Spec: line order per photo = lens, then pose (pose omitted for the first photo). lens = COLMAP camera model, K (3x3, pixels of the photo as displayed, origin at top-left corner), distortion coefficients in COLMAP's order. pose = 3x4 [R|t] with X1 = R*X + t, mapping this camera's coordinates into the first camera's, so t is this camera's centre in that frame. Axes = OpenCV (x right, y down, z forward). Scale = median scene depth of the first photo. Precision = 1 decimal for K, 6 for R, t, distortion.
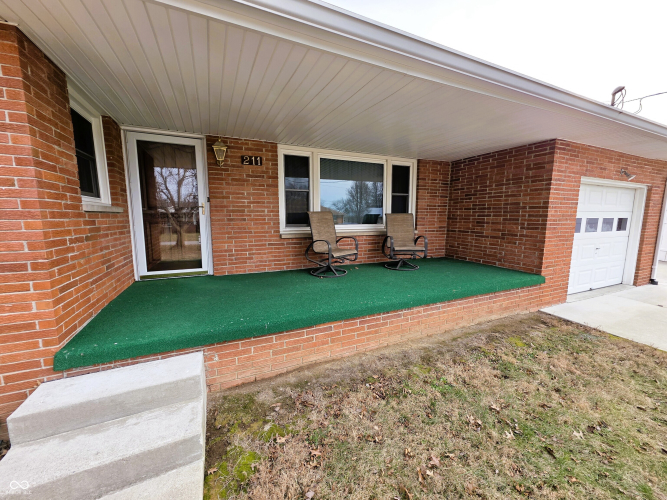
lens RADIAL K [[264.8, 0, 334.0], [0, 264.8, 250.3], [0, 0, 1]] dist [0.000911, -0.000018]
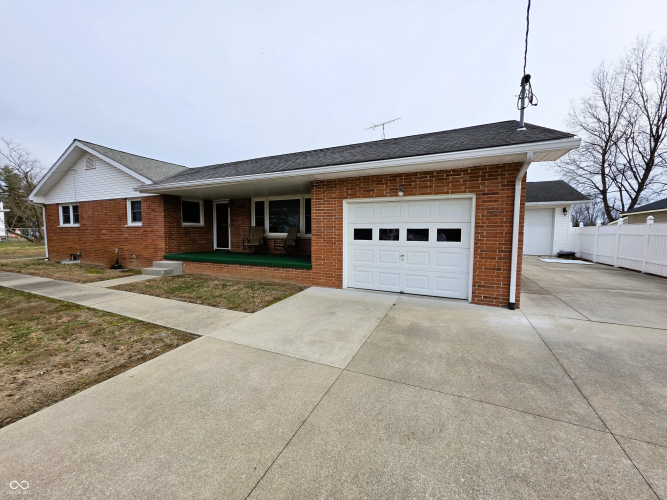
lens RADIAL K [[264.8, 0, 332.2], [0, 264.8, 248.9], [0, 0, 1]] dist [0.000911, -0.000018]
pose [[0.650614, 0.051254, -0.757677, 2.139590], [-0.101890, 0.994590, -0.020212, 0.023152], [0.752543, 0.090350, 0.652316, 0.051125]]
